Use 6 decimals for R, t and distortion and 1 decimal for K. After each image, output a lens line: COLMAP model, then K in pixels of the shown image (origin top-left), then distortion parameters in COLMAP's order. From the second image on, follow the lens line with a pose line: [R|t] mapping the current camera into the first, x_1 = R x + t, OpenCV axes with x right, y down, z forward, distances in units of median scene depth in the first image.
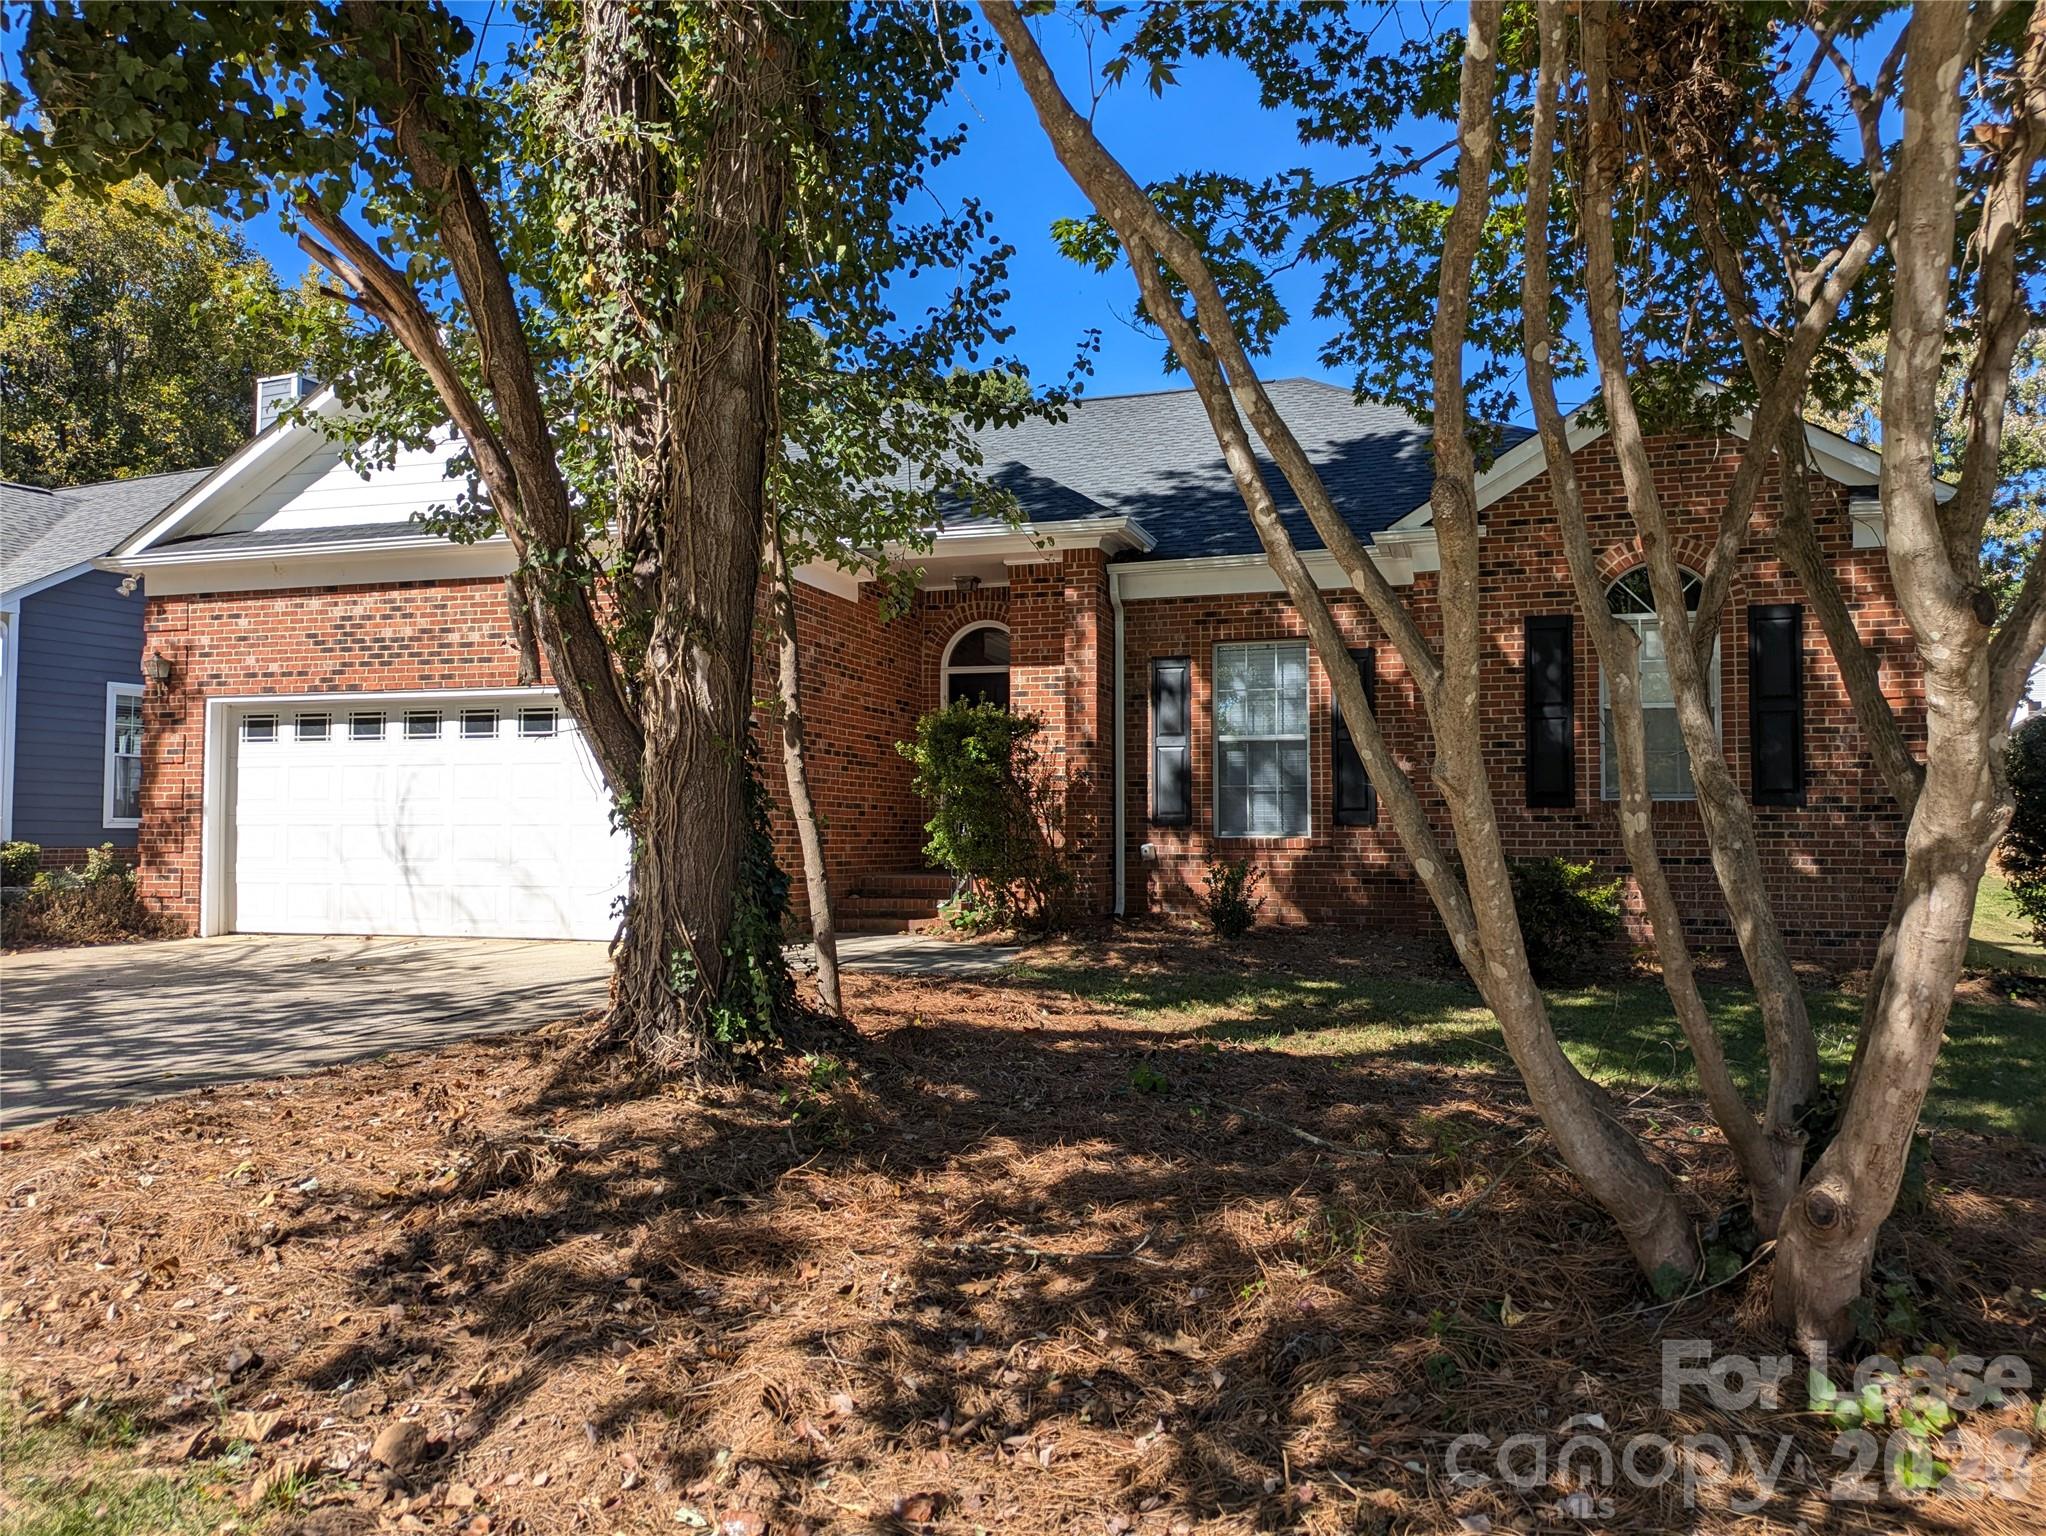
lens RADIAL K [[1674.5, 0, 1065.2], [0, 1674.5, 754.9], [0, 0, 1]] dist [0.068698, -0.078213]
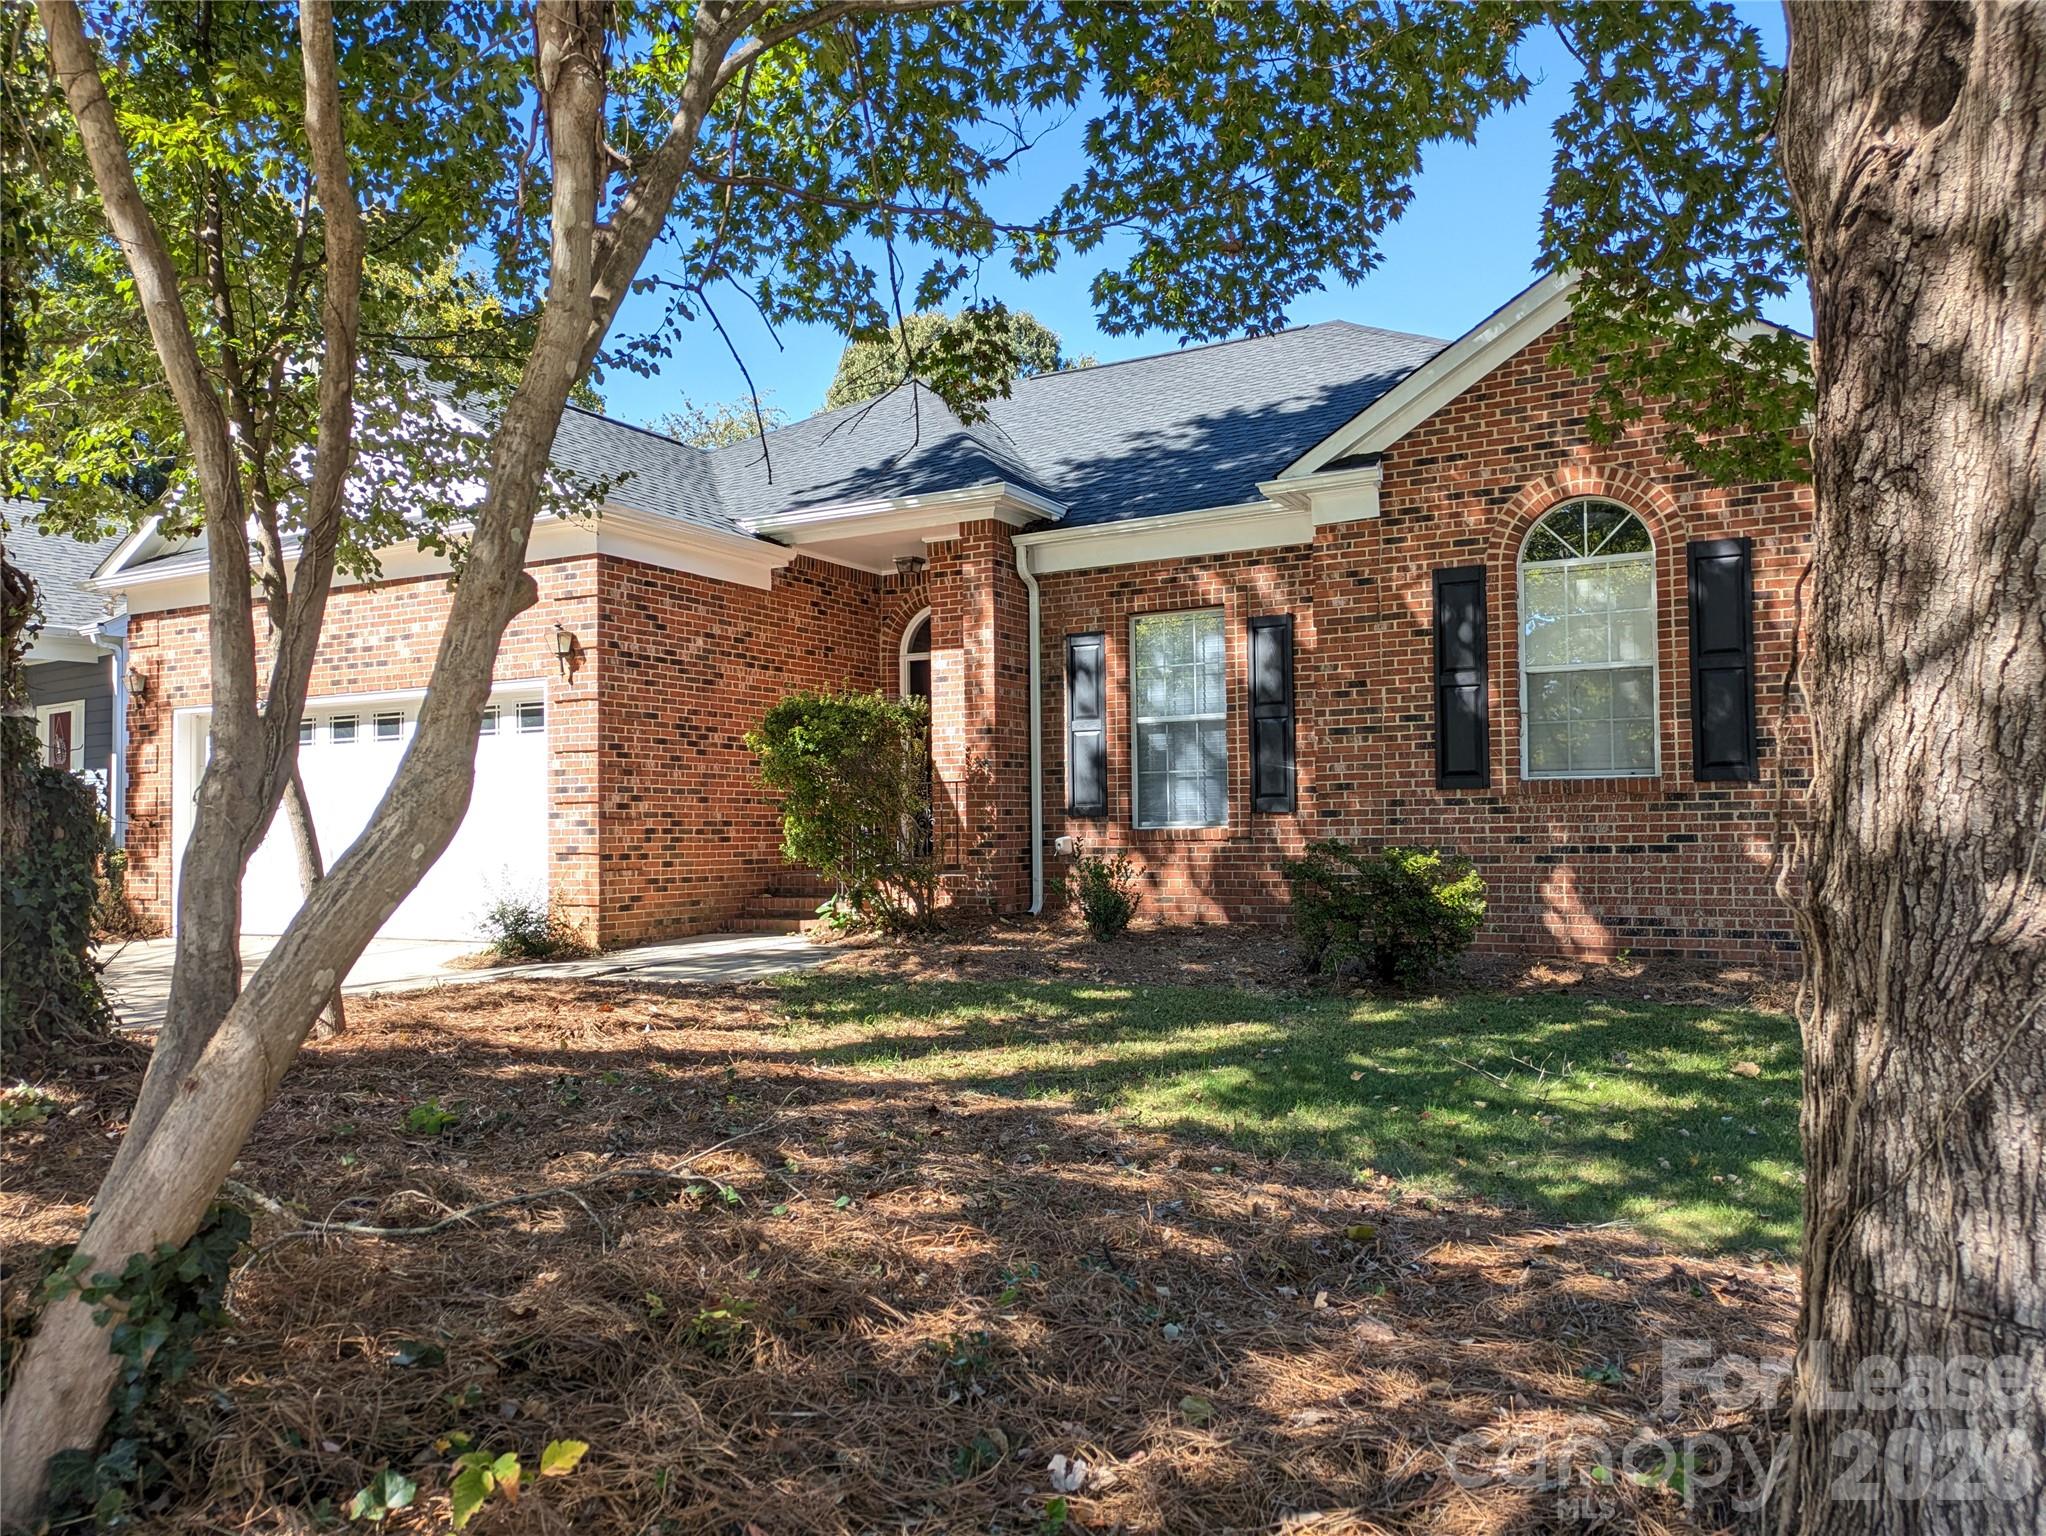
lens RADIAL K [[1674.5, 0, 1021.2], [0, 1674.5, 774.8], [0, 0, 1]] dist [0.068698, -0.078213]
pose [[0.974260, -0.022012, -0.224351, 0.238237], [0.025898, 0.999561, 0.014392, 0.005247], [0.223935, -0.019831, 0.974402, 0.096389]]
